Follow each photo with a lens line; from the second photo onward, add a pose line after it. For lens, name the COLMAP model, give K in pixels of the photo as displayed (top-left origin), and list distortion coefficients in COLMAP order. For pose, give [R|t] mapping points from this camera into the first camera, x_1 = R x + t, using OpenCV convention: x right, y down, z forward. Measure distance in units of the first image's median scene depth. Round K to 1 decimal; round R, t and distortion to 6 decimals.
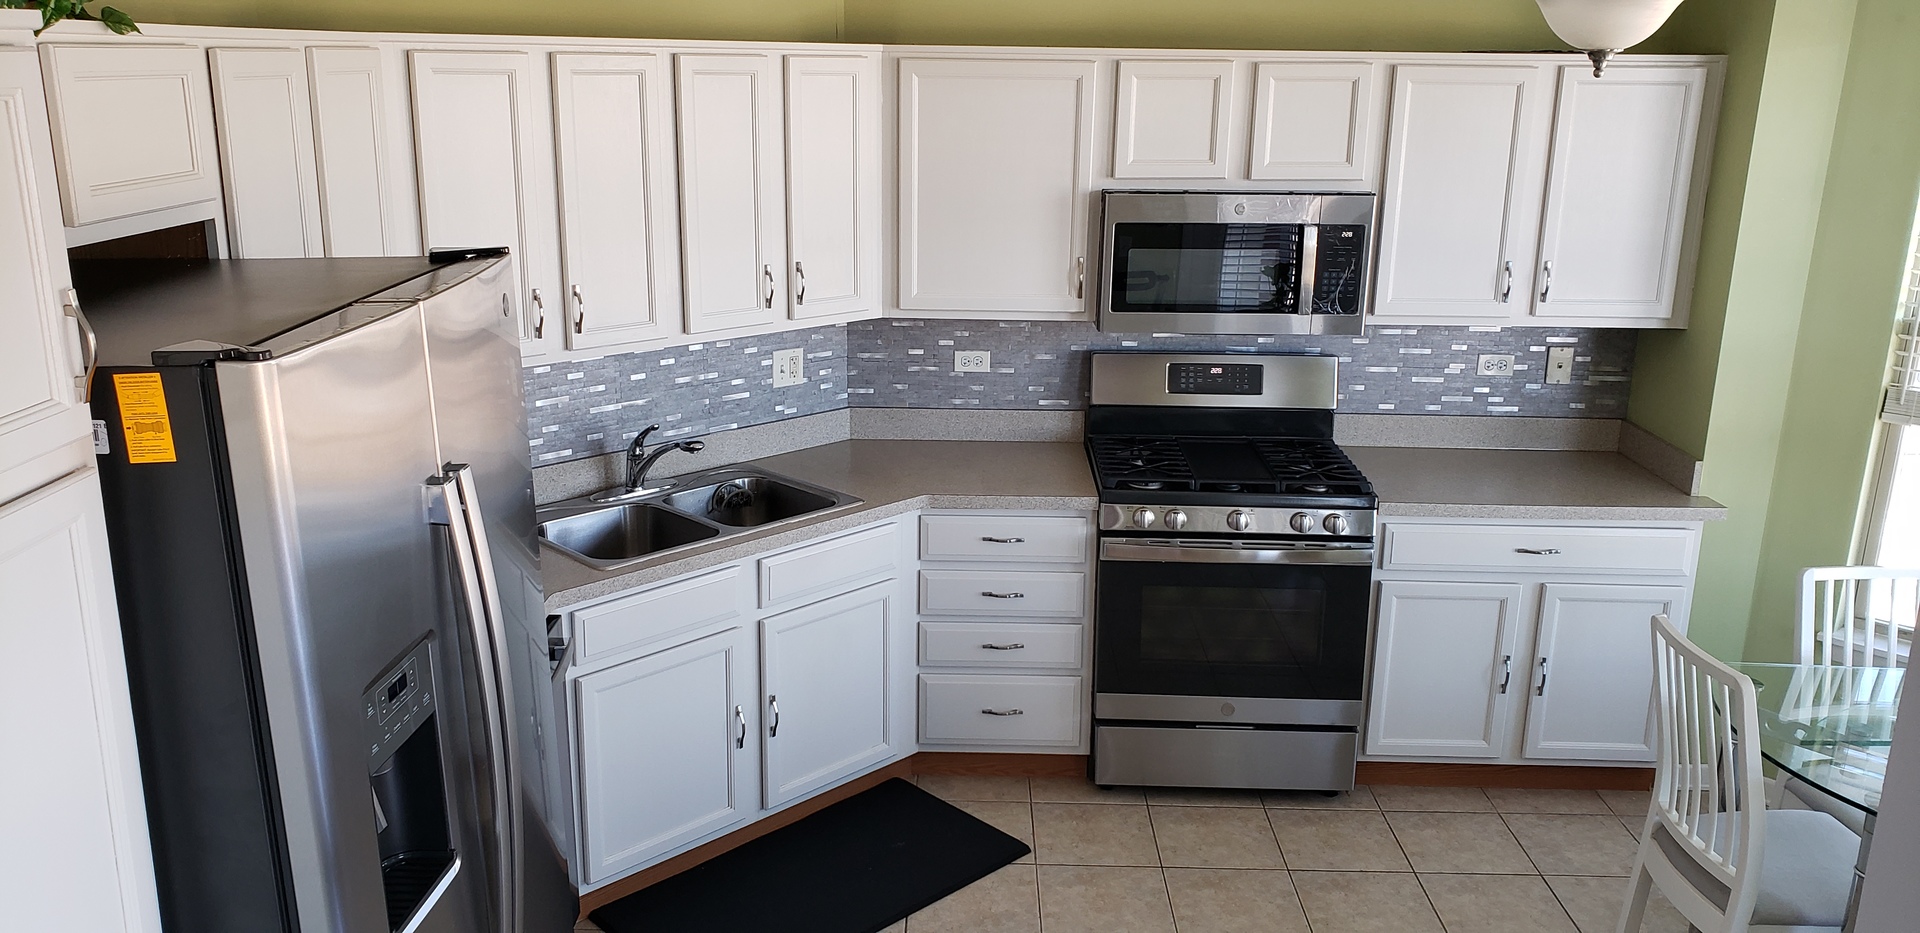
lens RADIAL K [[1499.4, 0, 953.5], [0, 1499.4, 474.9], [0, 0, 1]] dist [0.048888, -0.018188]
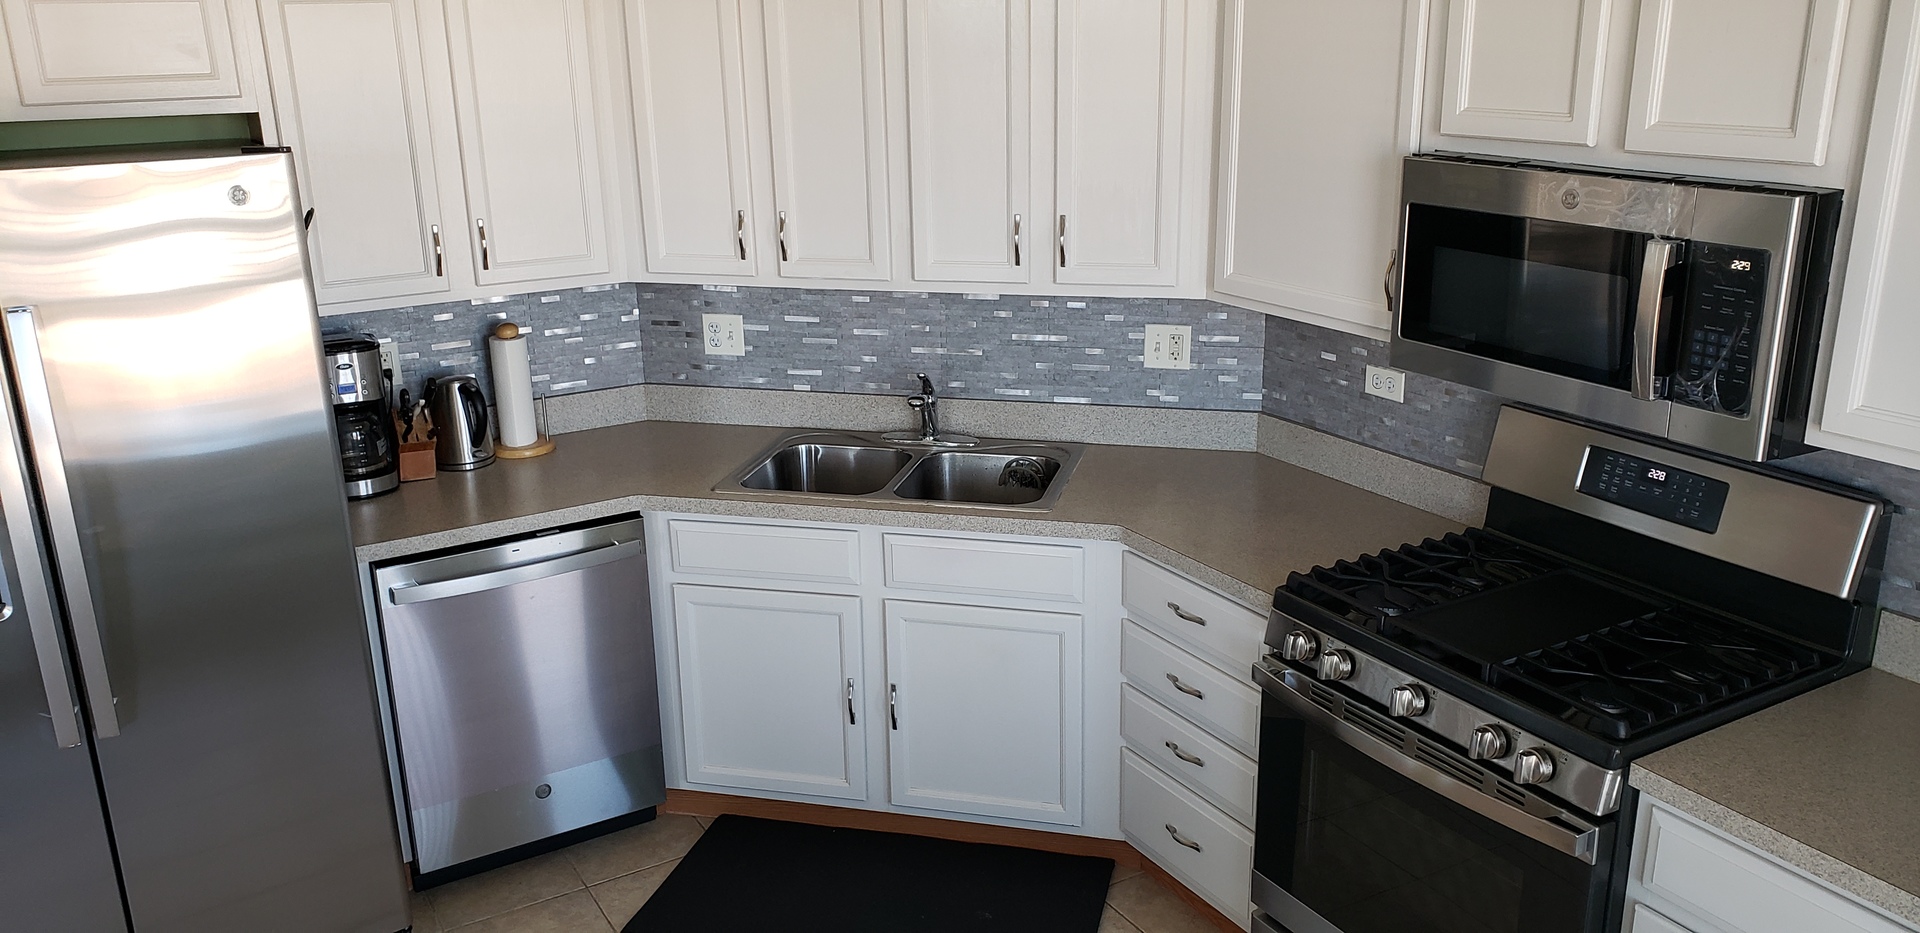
lens RADIAL K [[1499.4, 0, 949.4], [0, 1499.4, 466.2], [0, 0, 1]] dist [0.048888, -0.018188]
pose [[0.500483, 0.232430, -0.833962, 0.574308], [-0.199875, 0.968285, 0.149916, -0.114985], [0.842358, 0.091657, 0.531067, 0.490644]]
